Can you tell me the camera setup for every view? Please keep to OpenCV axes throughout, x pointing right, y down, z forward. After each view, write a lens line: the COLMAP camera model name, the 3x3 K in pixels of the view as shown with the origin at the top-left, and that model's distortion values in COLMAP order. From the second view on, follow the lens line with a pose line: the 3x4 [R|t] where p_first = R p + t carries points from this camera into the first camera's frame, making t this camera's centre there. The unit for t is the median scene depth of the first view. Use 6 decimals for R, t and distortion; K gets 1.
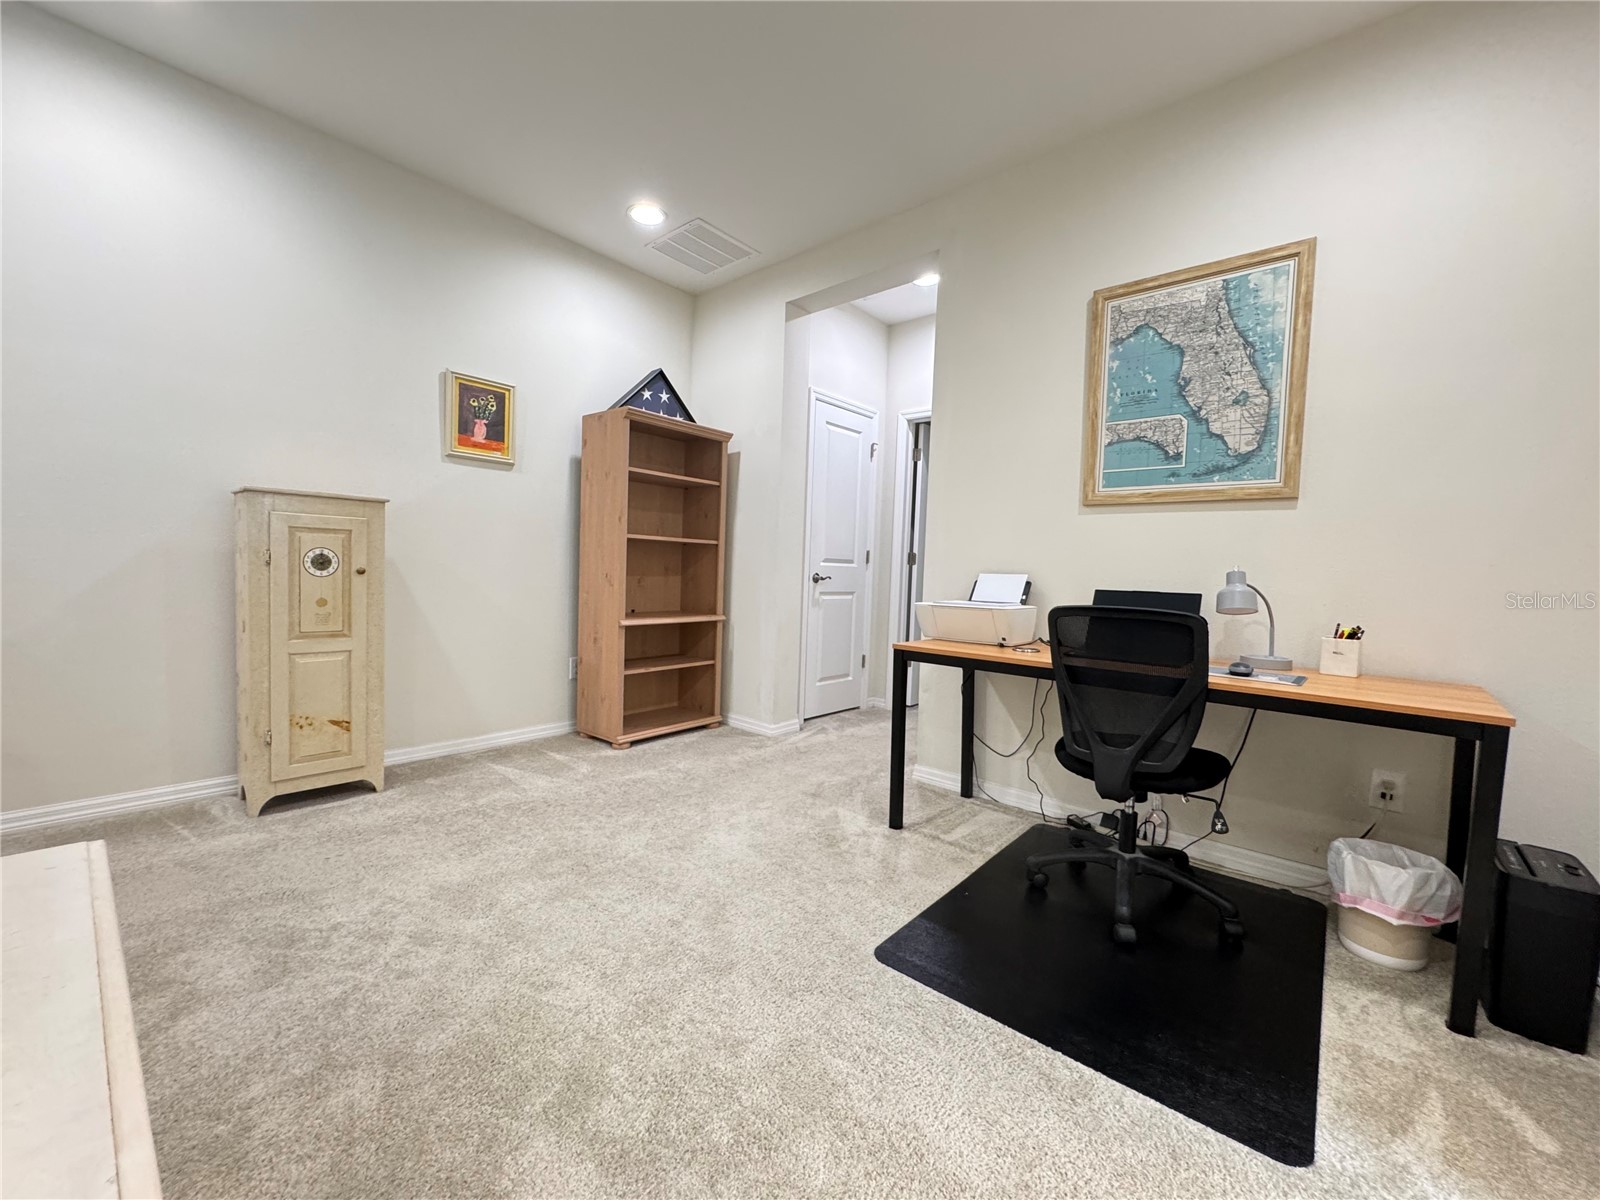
lens RADIAL K [[640.3, 0, 800.0], [0, 640.3, 600.0], [0, 0, 1]] dist [-0.000345, 0.000435]
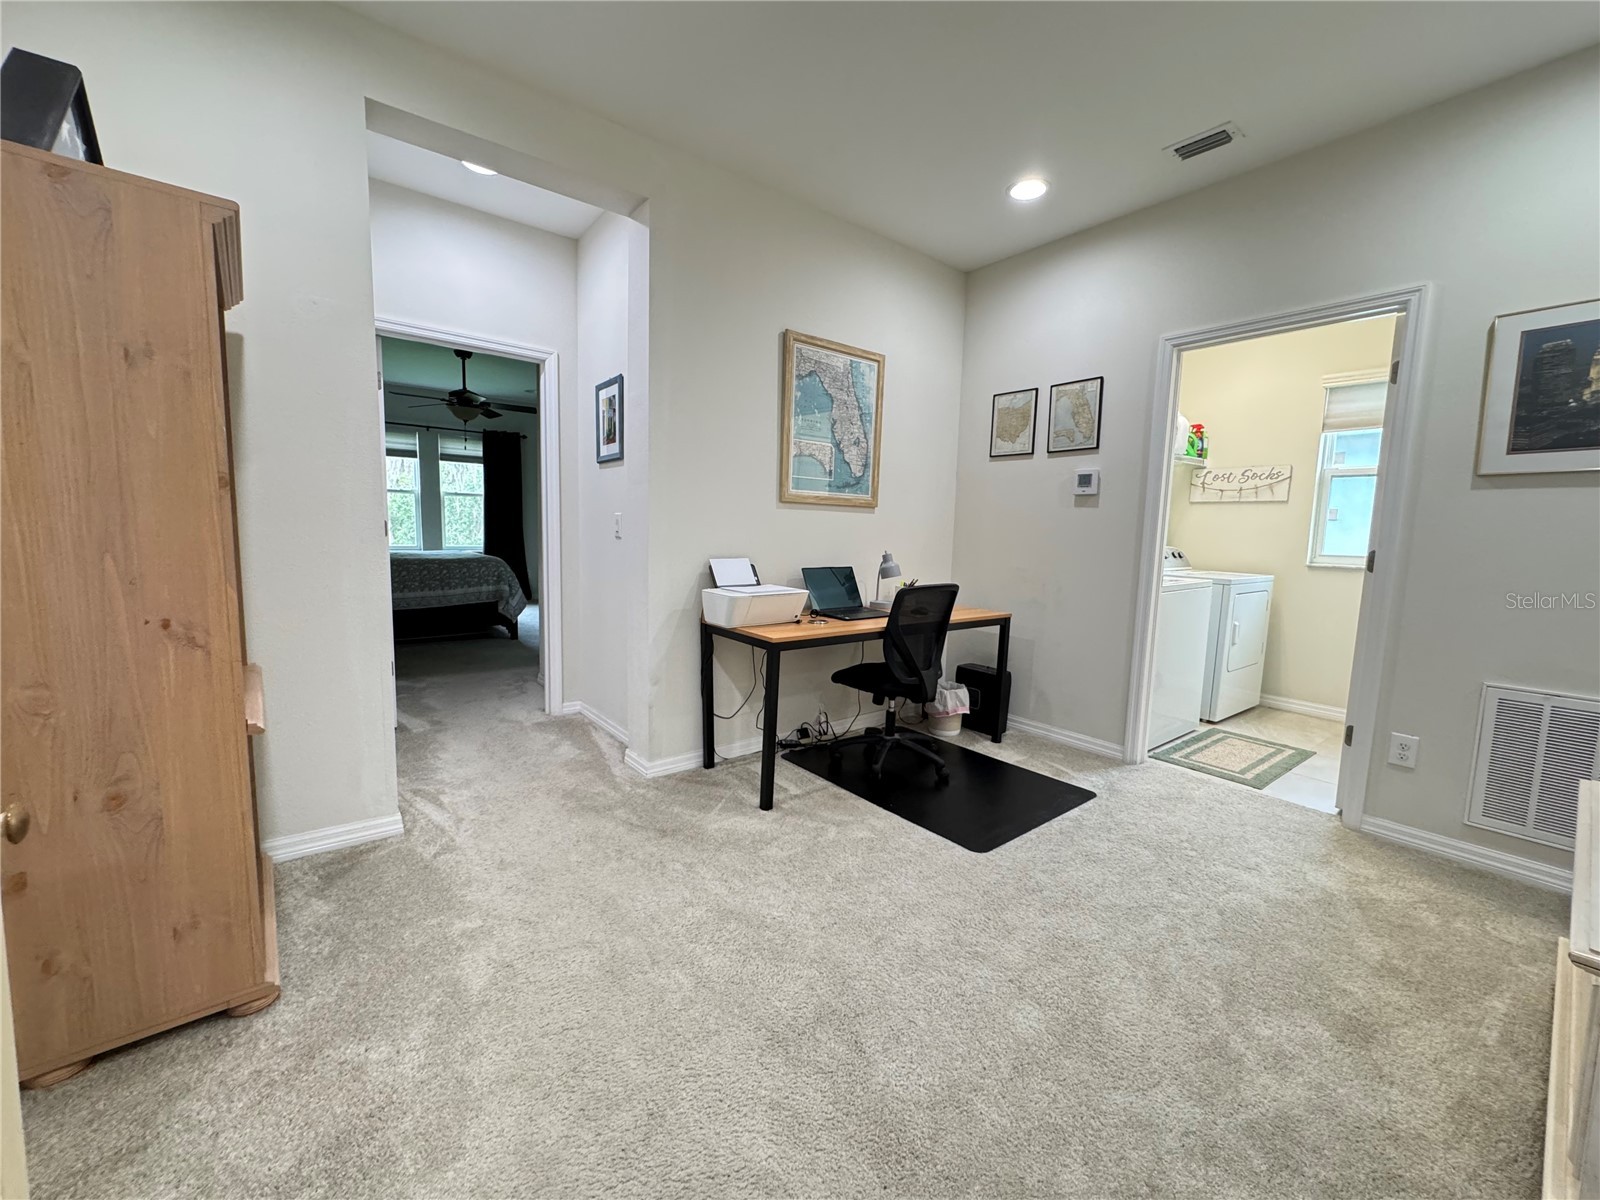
lens RADIAL K [[640.3, 0, 800.0], [0, 640.3, 600.0], [0, 0, 1]] dist [-0.000345, 0.000435]
pose [[0.181366, -0.140396, 0.973342, -0.888817], [0.024888, 0.990095, 0.138175, -0.142034], [-0.983101, -0.000836, 0.183064, 0.807930]]
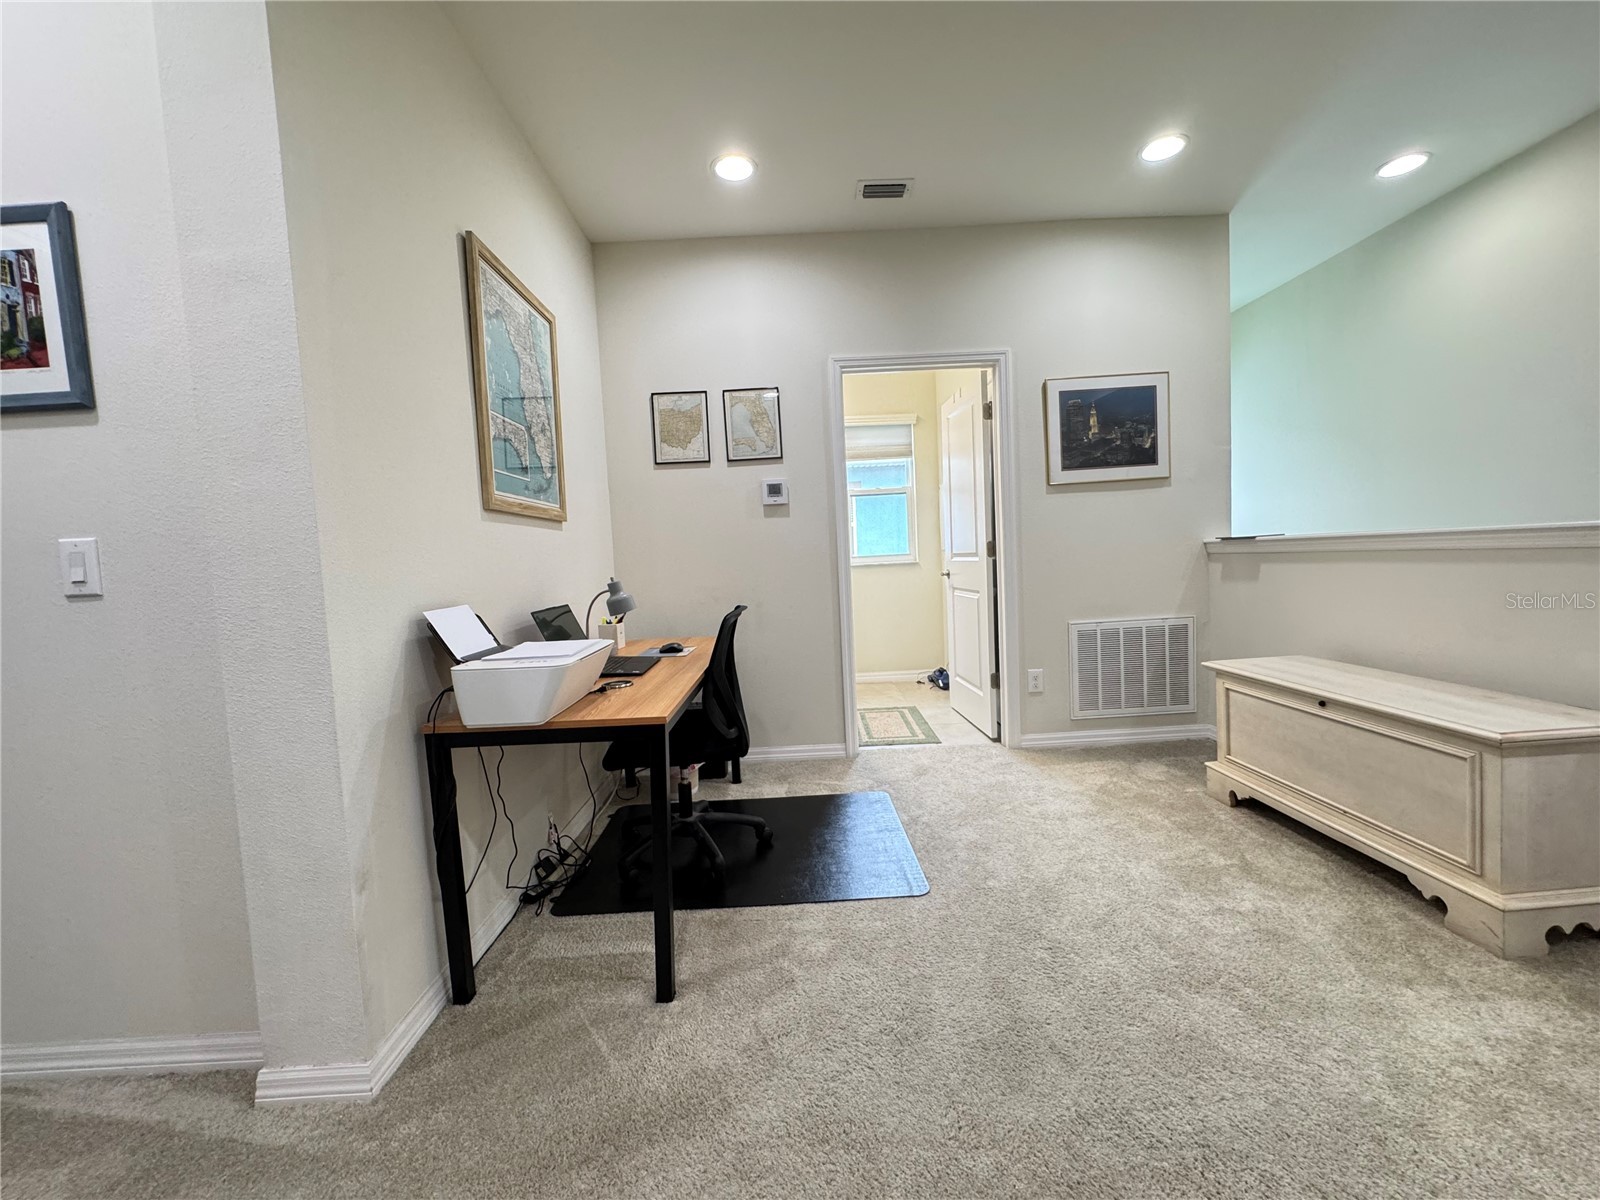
lens RADIAL K [[640.3, 0, 800.0], [0, 640.3, 600.0], [0, 0, 1]] dist [-0.000345, 0.000435]
pose [[-0.668626, -0.052258, 0.741760, -0.431891], [0.059888, 0.990503, 0.123766, -0.123903], [-0.741183, 0.127175, -0.659146, 1.373394]]
